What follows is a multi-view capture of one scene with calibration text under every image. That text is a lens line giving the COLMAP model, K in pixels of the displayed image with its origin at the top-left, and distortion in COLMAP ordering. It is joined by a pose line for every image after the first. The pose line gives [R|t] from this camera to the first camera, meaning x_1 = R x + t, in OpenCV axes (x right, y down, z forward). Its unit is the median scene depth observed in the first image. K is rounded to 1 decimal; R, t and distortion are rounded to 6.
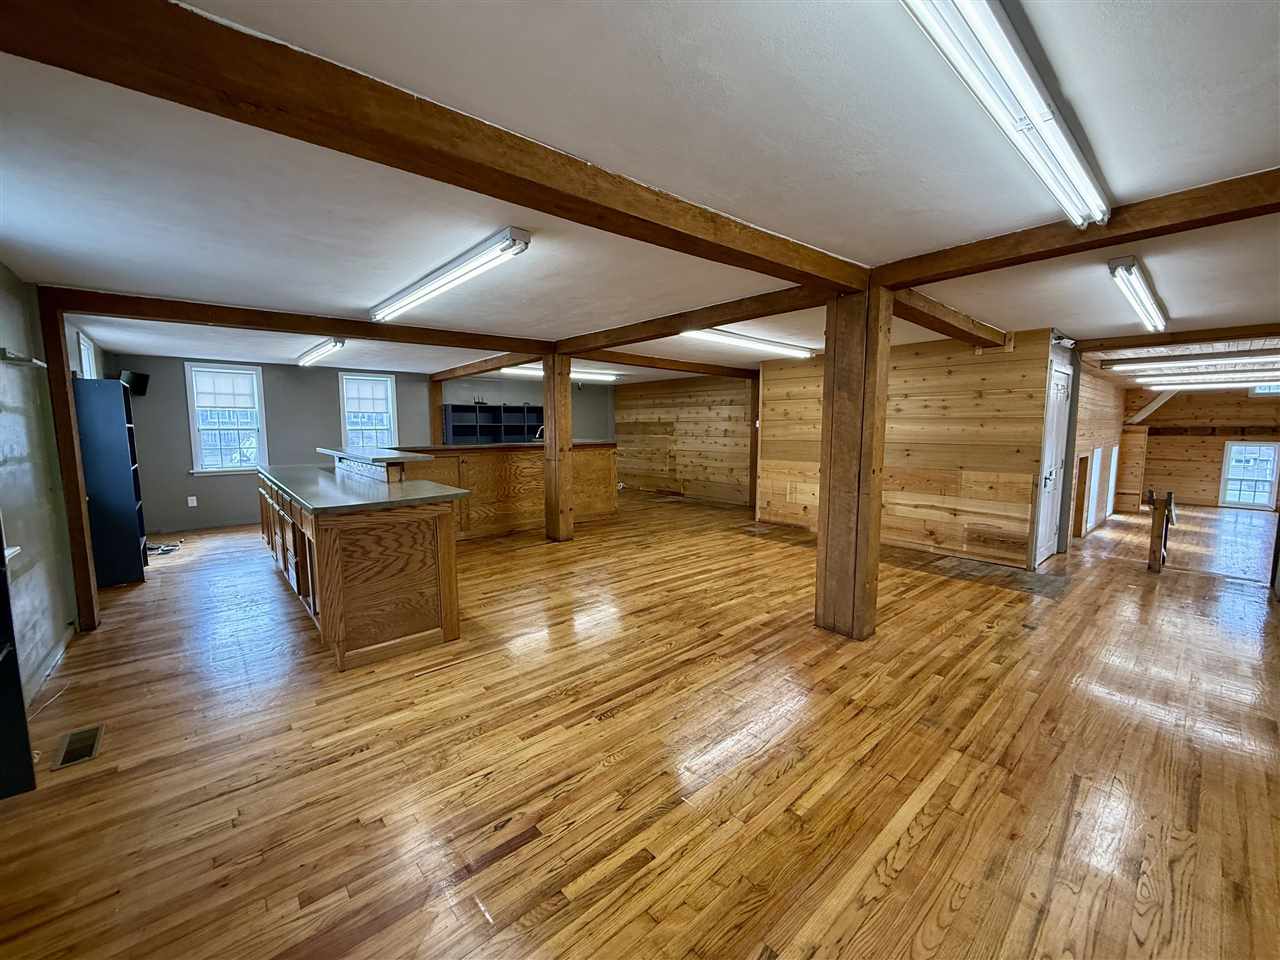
lens RADIAL K [[508.0, 0, 636.2], [0, 508.0, 478.9], [0, 0, 1]] dist [-0.000213, 0.000287]
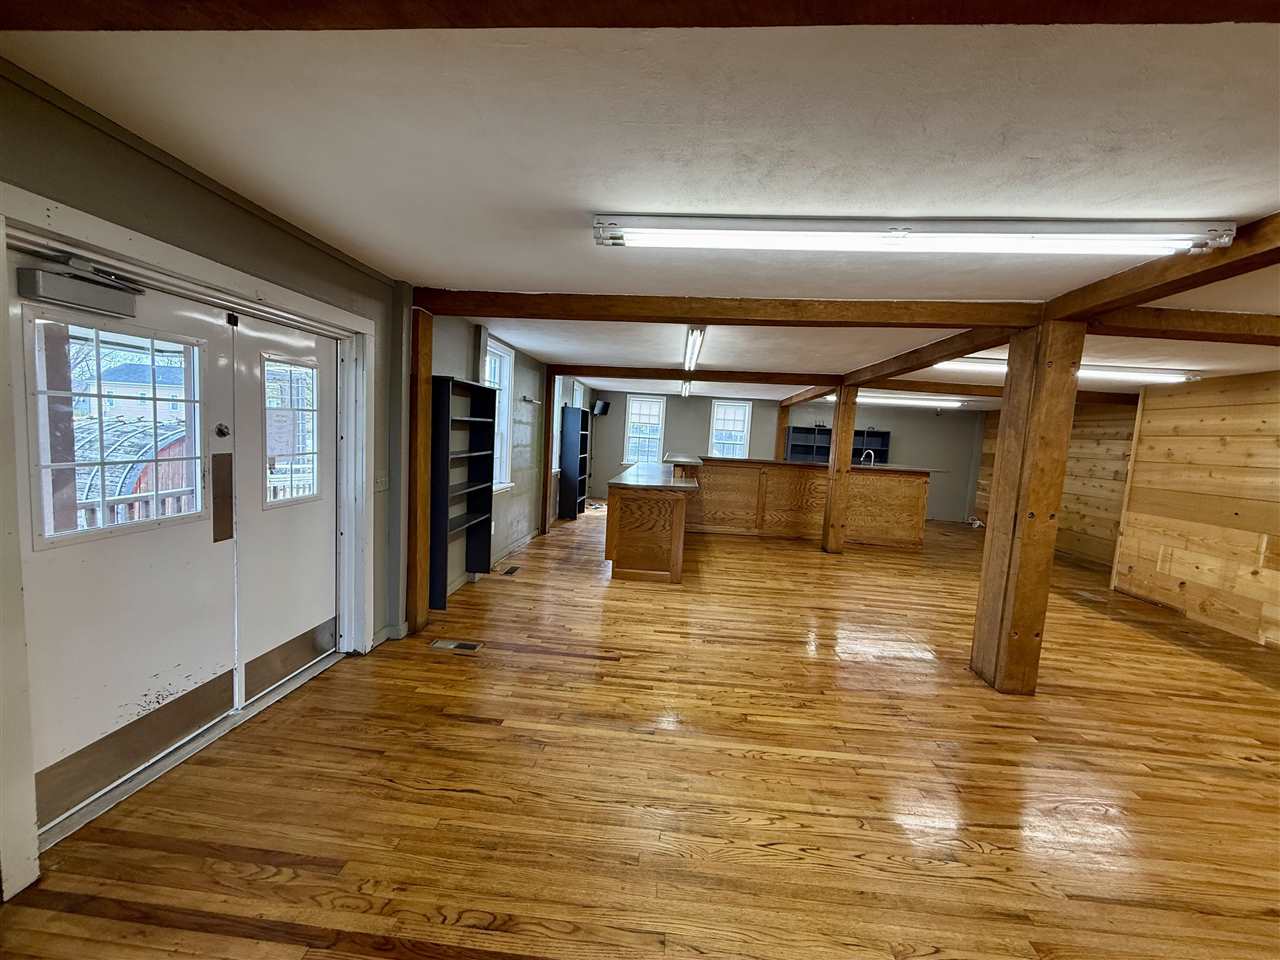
lens RADIAL K [[508.0, 0, 636.2], [0, 508.0, 478.9], [0, 0, 1]] dist [-0.000213, 0.000287]
pose [[0.697489, 0.107691, -0.708458, 0.482690], [-0.134791, 0.990713, 0.017892, 0.000157], [0.703805, 0.083014, 0.705527, -0.139523]]
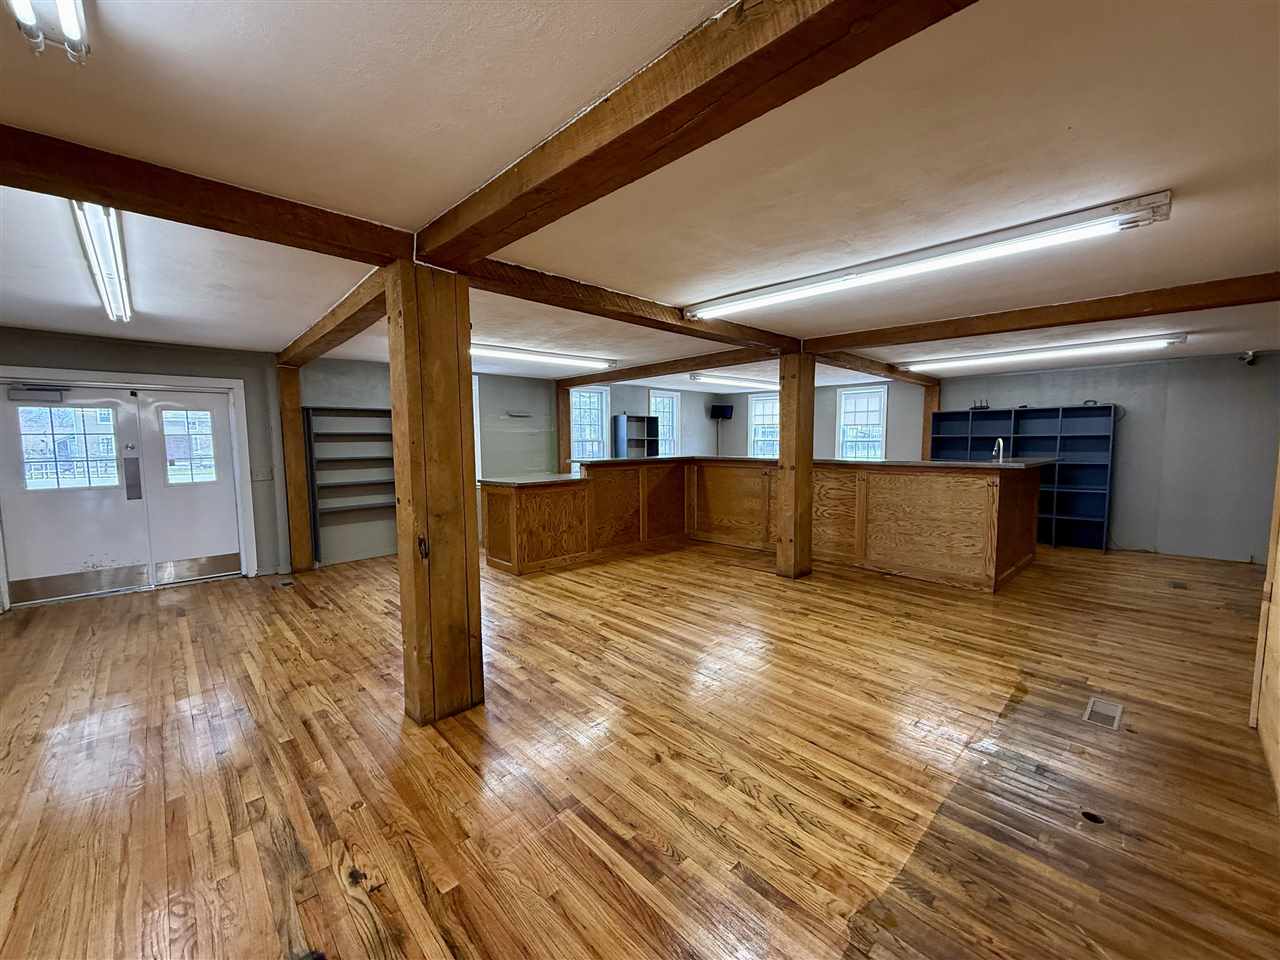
lens RADIAL K [[508.0, 0, 636.2], [0, 508.0, 478.9], [0, 0, 1]] dist [-0.000213, 0.000287]
pose [[0.043405, 0.081608, -0.995719, 0.989156], [-0.099549, 0.992051, 0.076968, -0.114072], [0.994086, 0.095782, 0.051184, 1.036081]]
